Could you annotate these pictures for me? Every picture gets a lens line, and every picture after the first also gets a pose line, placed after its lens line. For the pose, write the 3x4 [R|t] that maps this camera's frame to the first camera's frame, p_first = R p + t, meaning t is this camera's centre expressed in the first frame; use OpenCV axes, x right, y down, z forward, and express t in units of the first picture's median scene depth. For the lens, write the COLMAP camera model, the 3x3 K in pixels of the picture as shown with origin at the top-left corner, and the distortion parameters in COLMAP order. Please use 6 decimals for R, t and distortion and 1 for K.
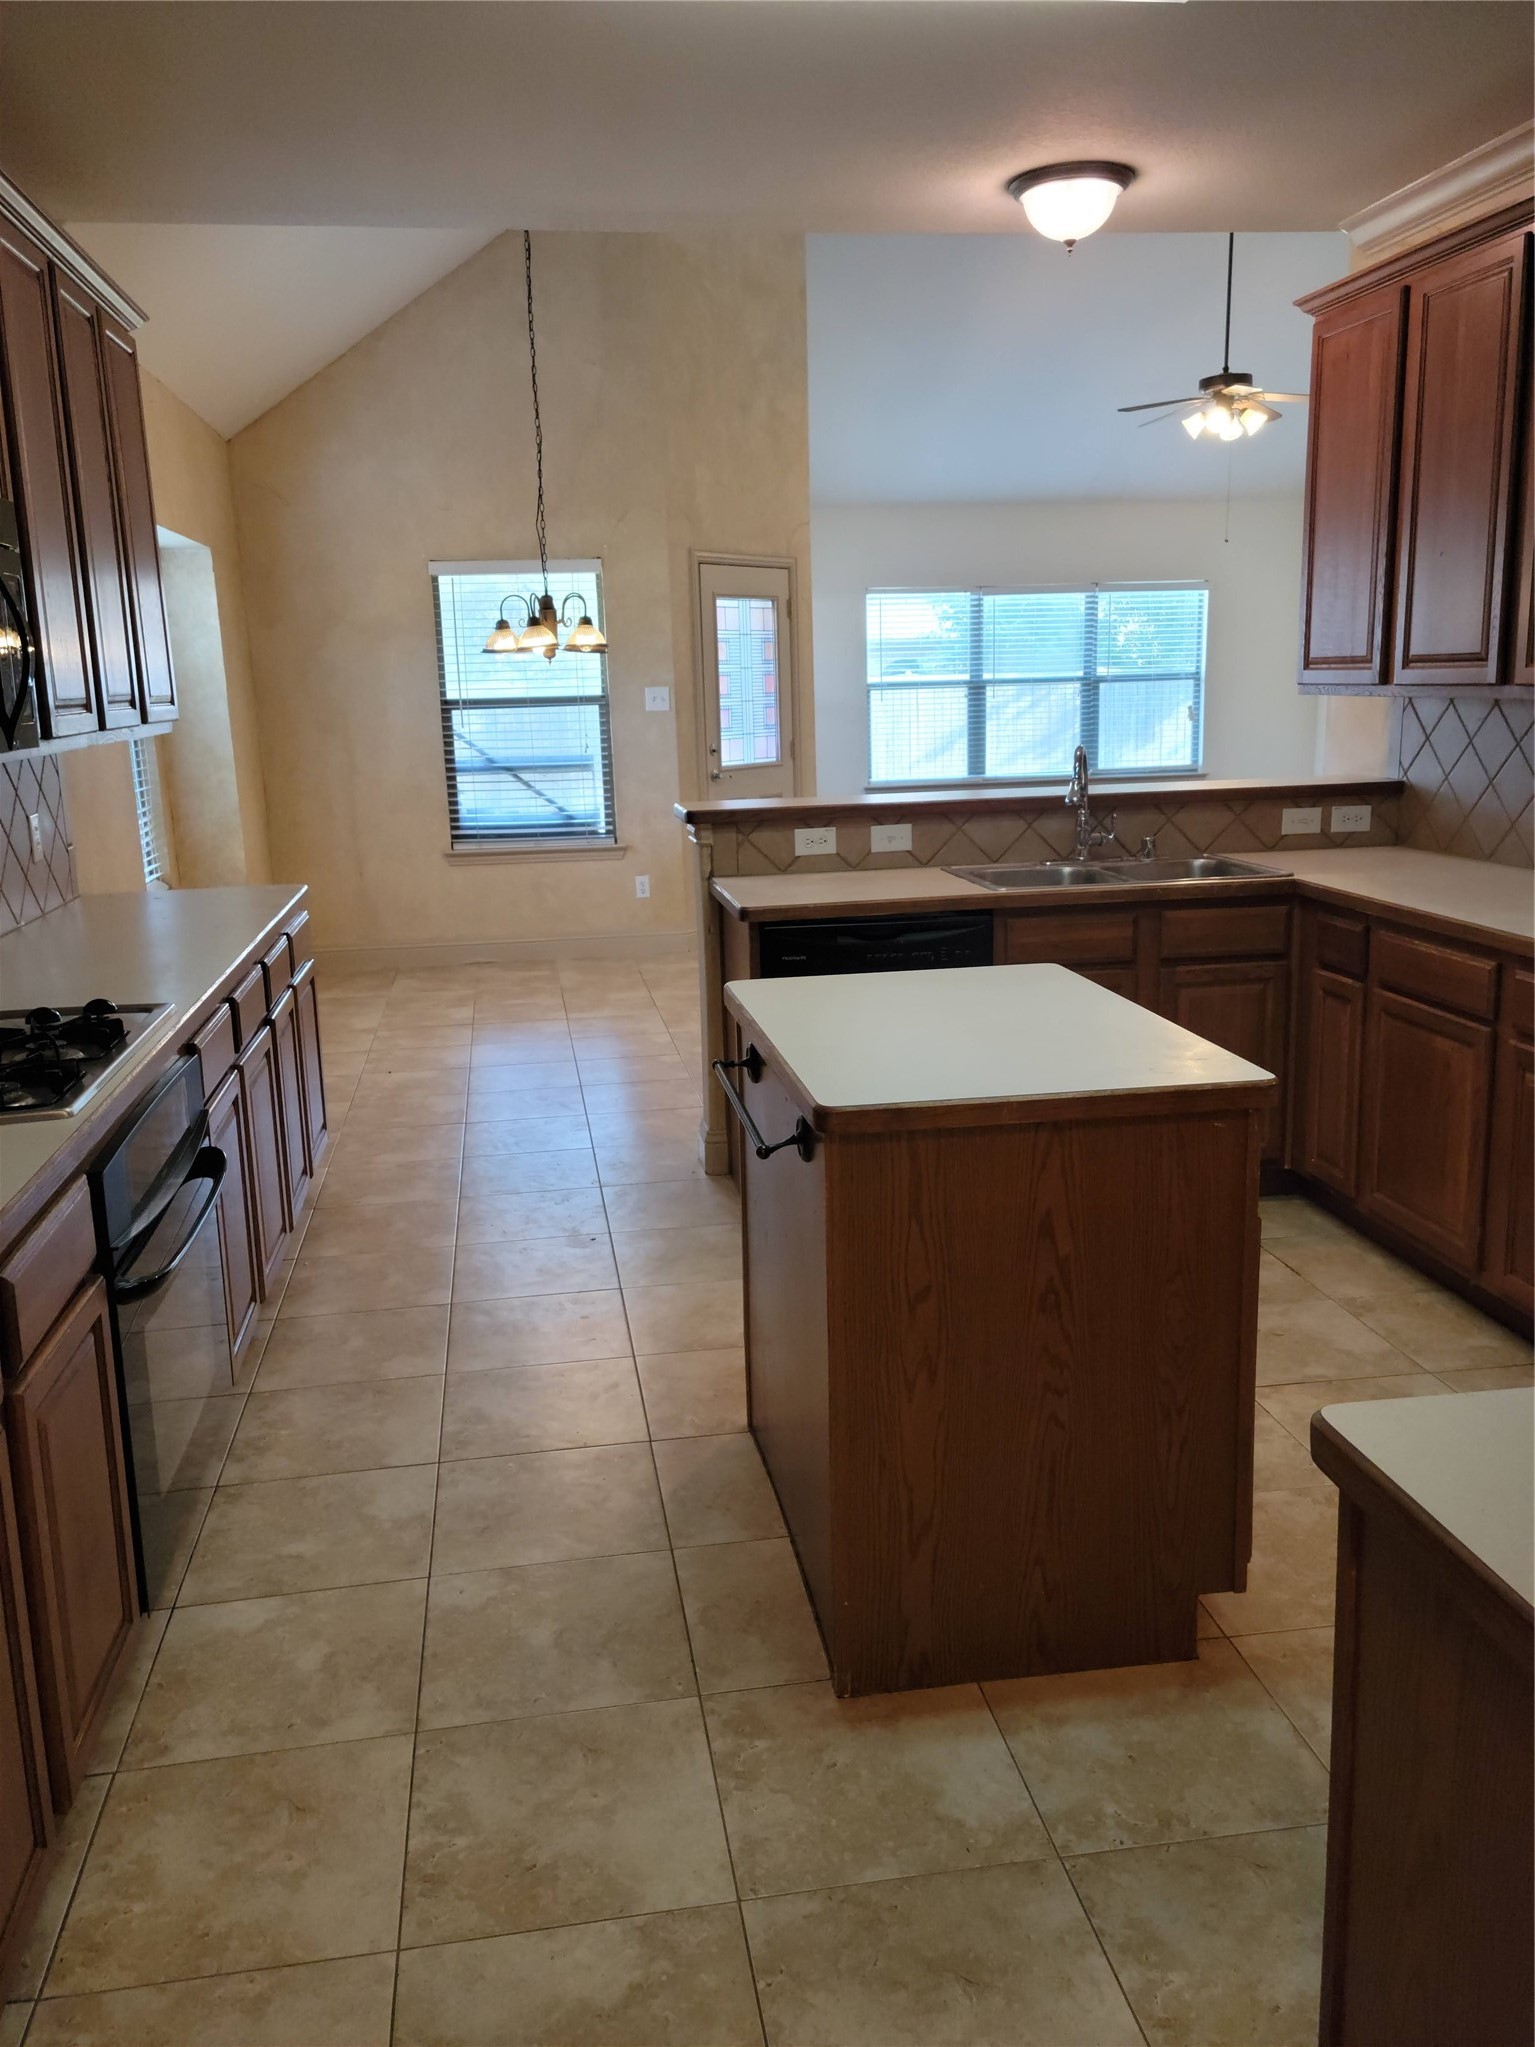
lens RADIAL K [[1651.4, 0, 761.7], [0, 1651.4, 1012.2], [0, 0, 1]] dist [0.053170, 0.012818]
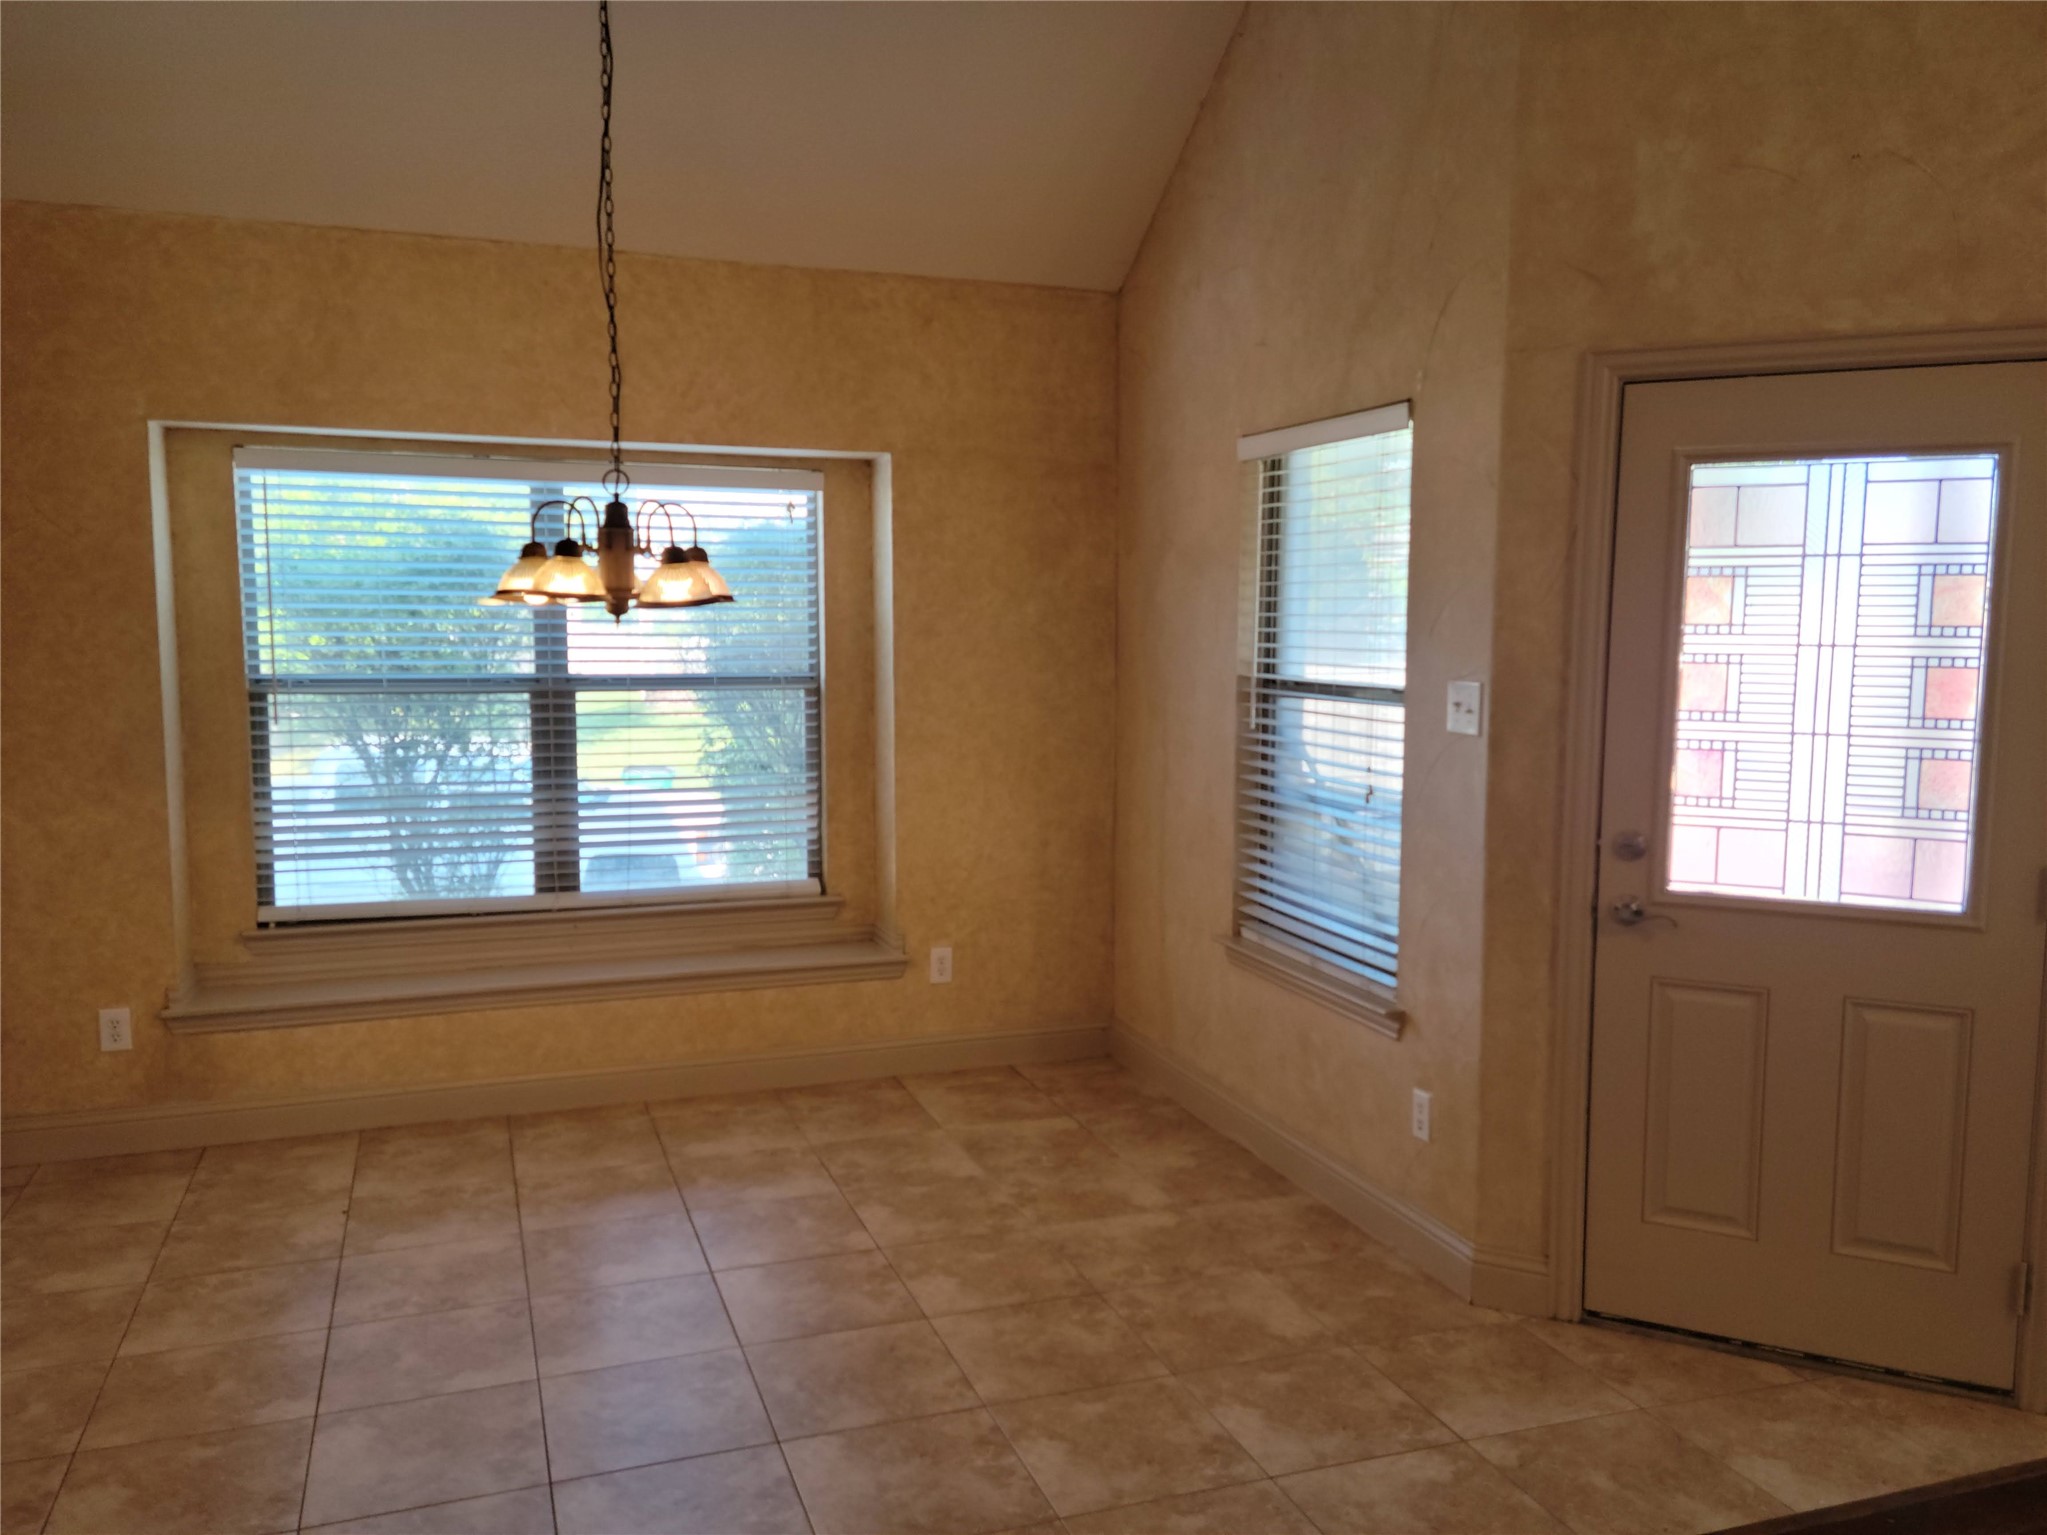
lens RADIAL K [[1651.4, 0, 1012.9], [0, 1651.4, 781.3], [0, 0, 1]] dist [0.053170, 0.012818]
pose [[0.141184, 0.125020, -0.982058, 0.347818], [-0.207703, 0.973656, 0.094090, -0.186312], [0.967950, 0.190692, 0.163432, 0.816683]]
